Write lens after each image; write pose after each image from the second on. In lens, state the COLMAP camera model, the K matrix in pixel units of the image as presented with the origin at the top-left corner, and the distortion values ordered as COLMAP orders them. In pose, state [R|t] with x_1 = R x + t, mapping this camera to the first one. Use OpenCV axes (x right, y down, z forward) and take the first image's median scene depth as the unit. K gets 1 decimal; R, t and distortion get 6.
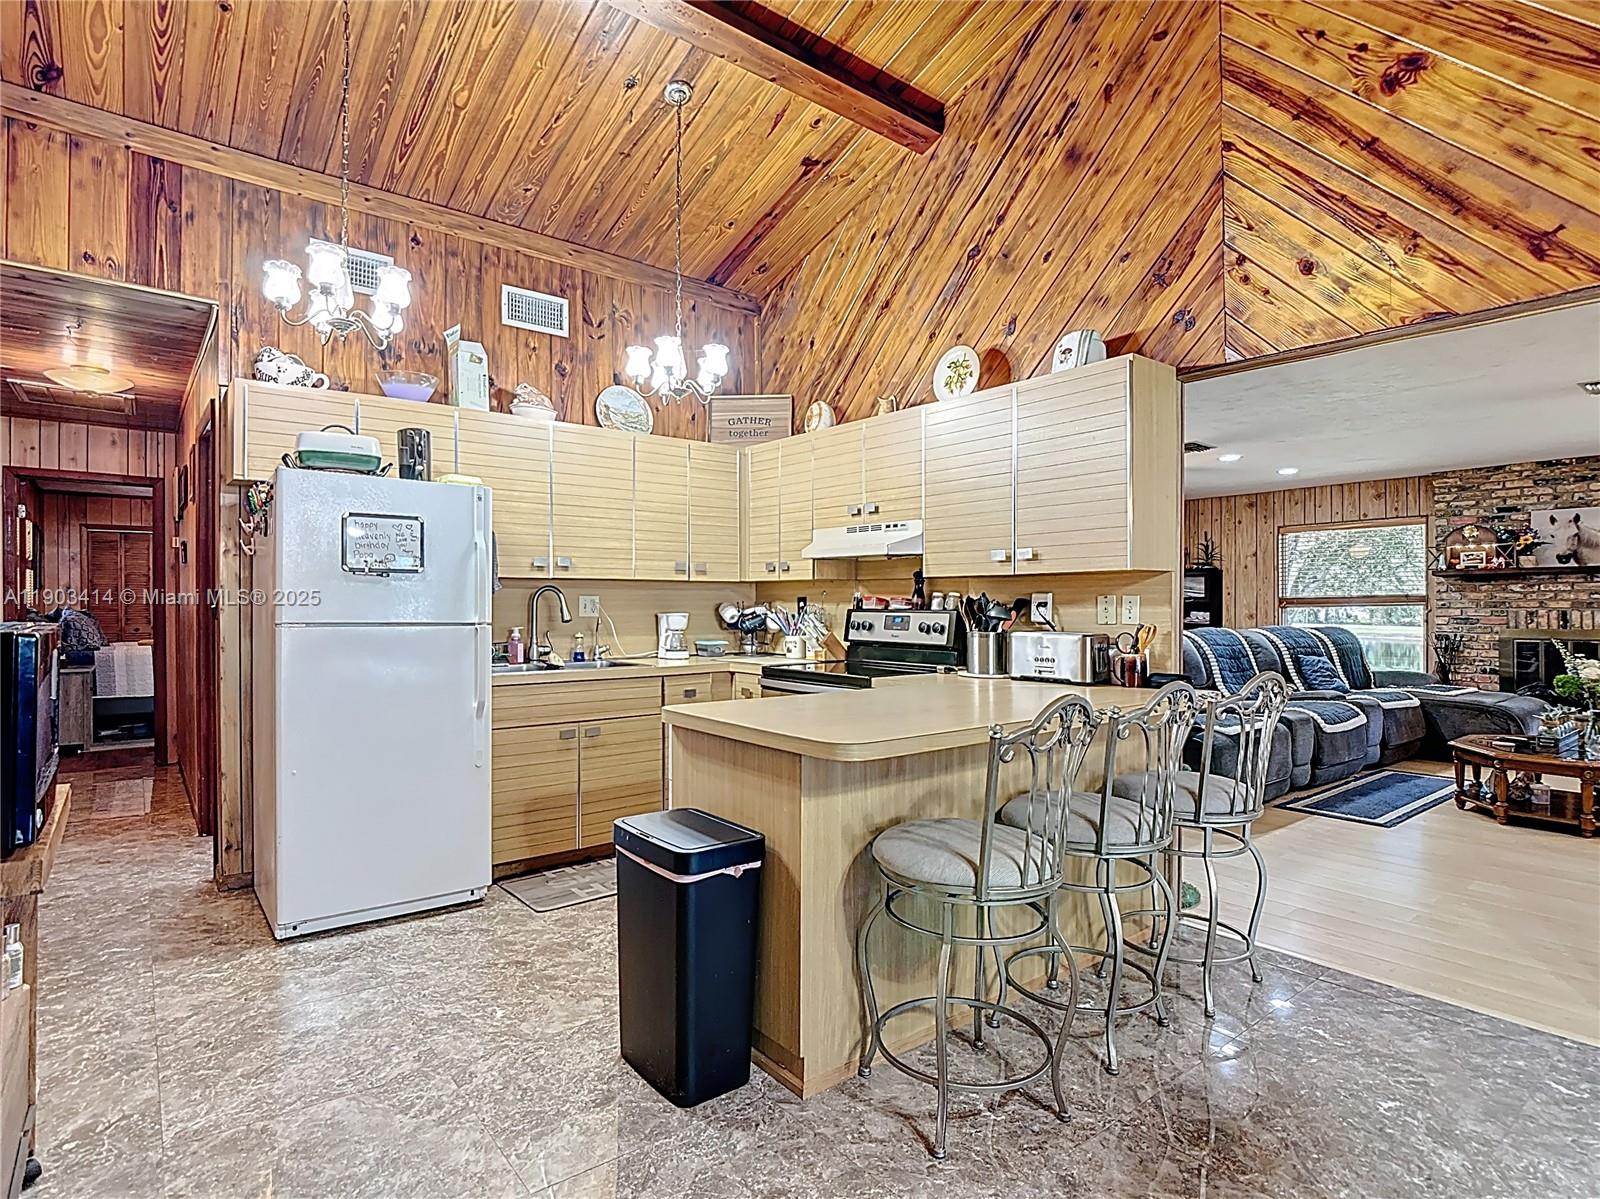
lens RADIAL K [[846.9, 0, 800.2], [0, 846.9, 606.1], [0, 0, 1]] dist [-0.032125, -0.000514]
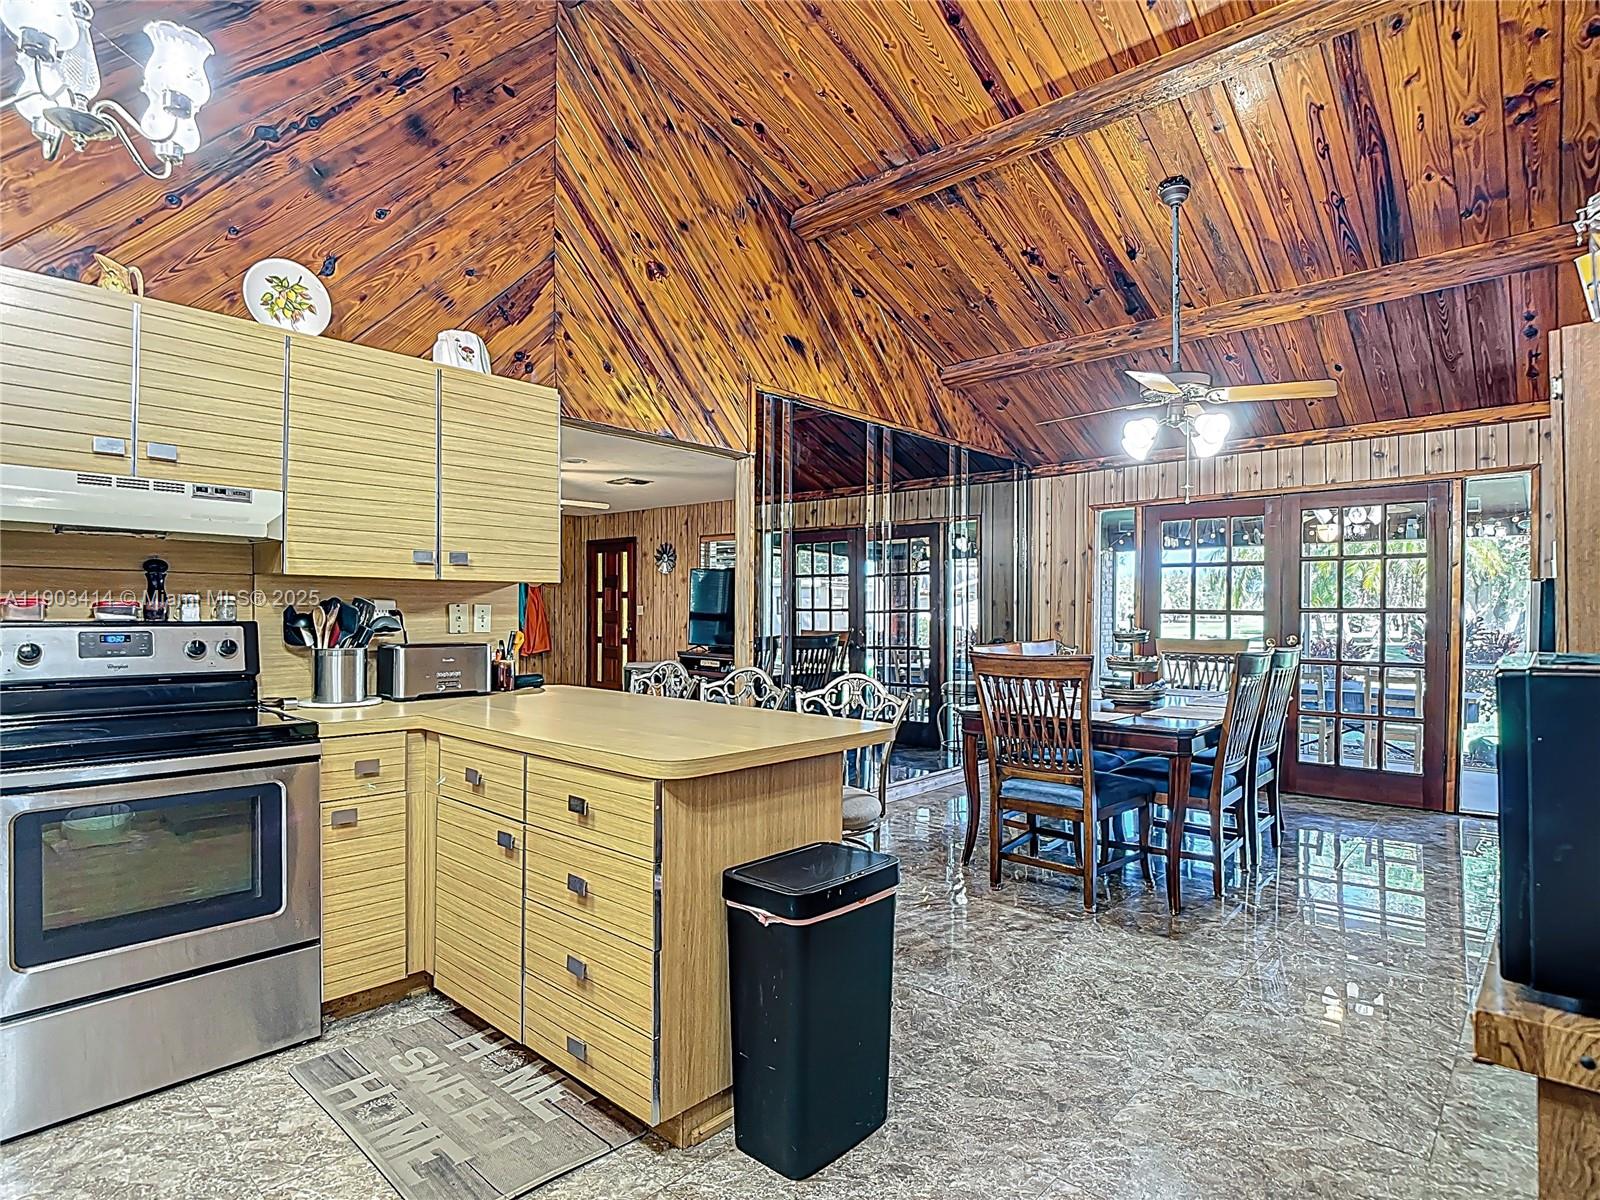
lens RADIAL K [[846.9, 0, 800.0], [0, 846.9, 604.8], [0, 0, 1]] dist [-0.032125, -0.000514]
pose [[-0.158819, 0.007768, 0.987277, -0.724846], [-0.007080, 0.999934, -0.009007, -0.006638], [-0.987282, -0.008420, -0.158754, 0.816153]]
